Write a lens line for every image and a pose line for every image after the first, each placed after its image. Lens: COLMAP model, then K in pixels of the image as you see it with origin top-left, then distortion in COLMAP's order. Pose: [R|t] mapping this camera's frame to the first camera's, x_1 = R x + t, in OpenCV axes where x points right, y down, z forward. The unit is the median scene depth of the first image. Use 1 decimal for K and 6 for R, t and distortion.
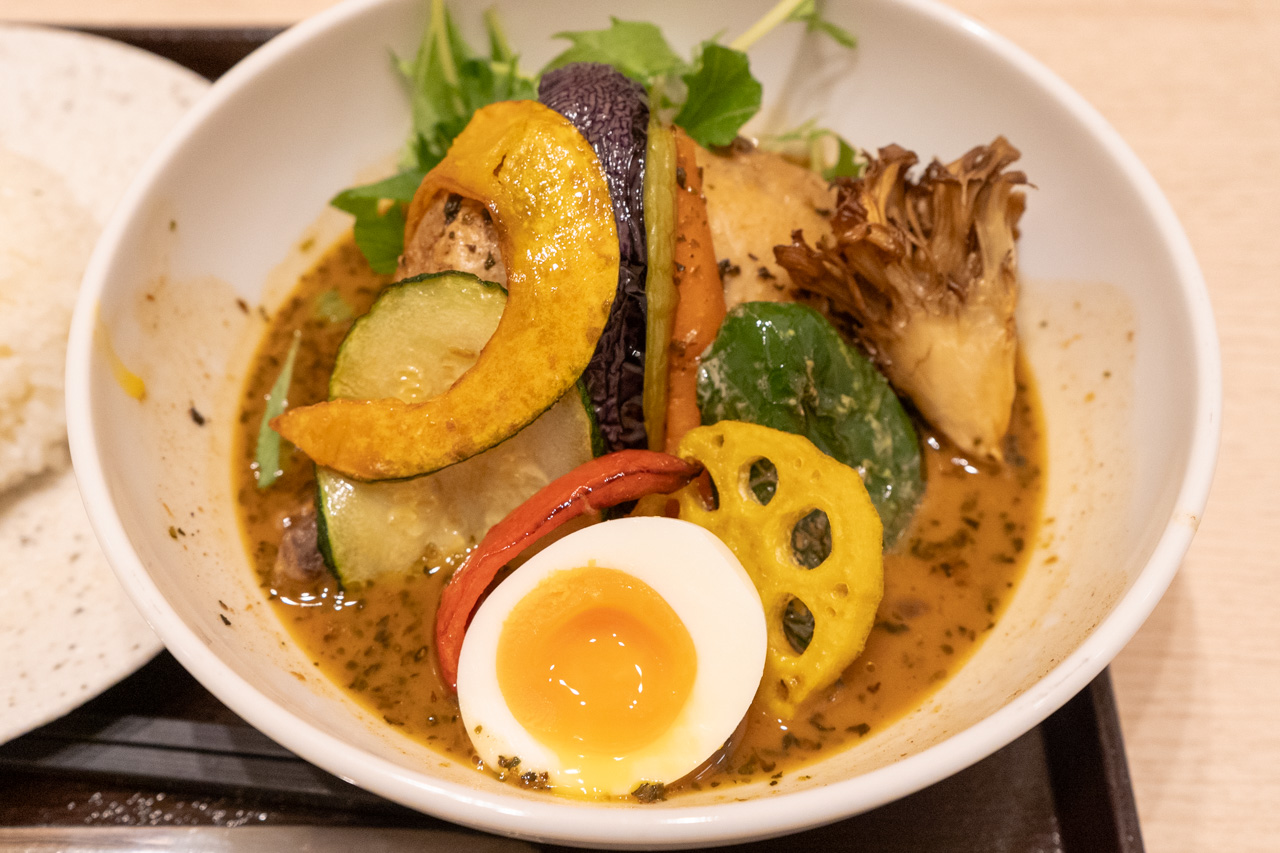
lens RADIAL K [[1264.3, 0, 552.2], [0, 1264.3, 459.4], [0, 0, 1]] dist [-0.001430, 0.000000]
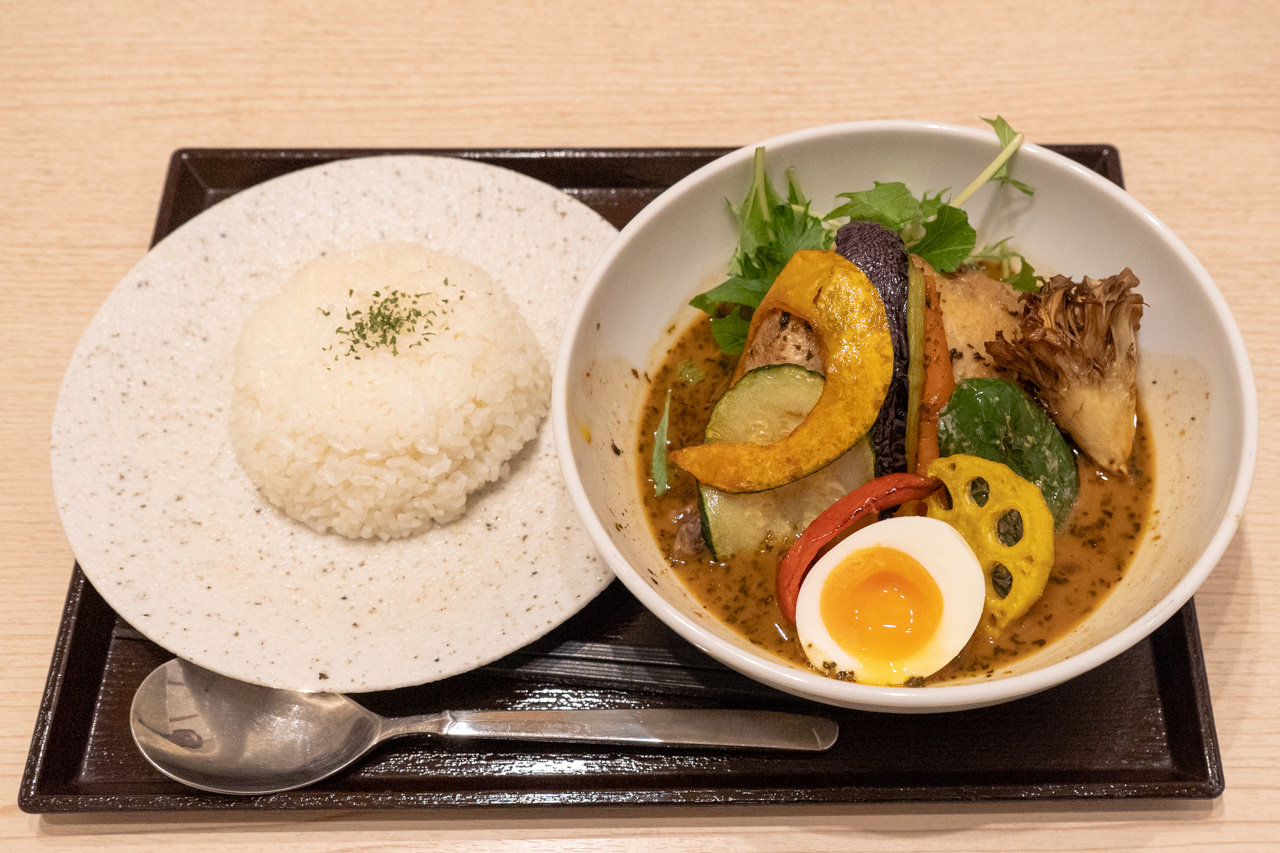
lens RADIAL K [[1264.3, 0, 717.0], [0, 1264.3, 432.2], [0, 0, 1]] dist [-0.001430, 0.000000]
pose [[0.999721, -0.007428, 0.022408, -0.199966], [0.006543, 0.999205, 0.039316, -0.121359], [-0.022682, -0.039158, 0.998976, -0.589435]]
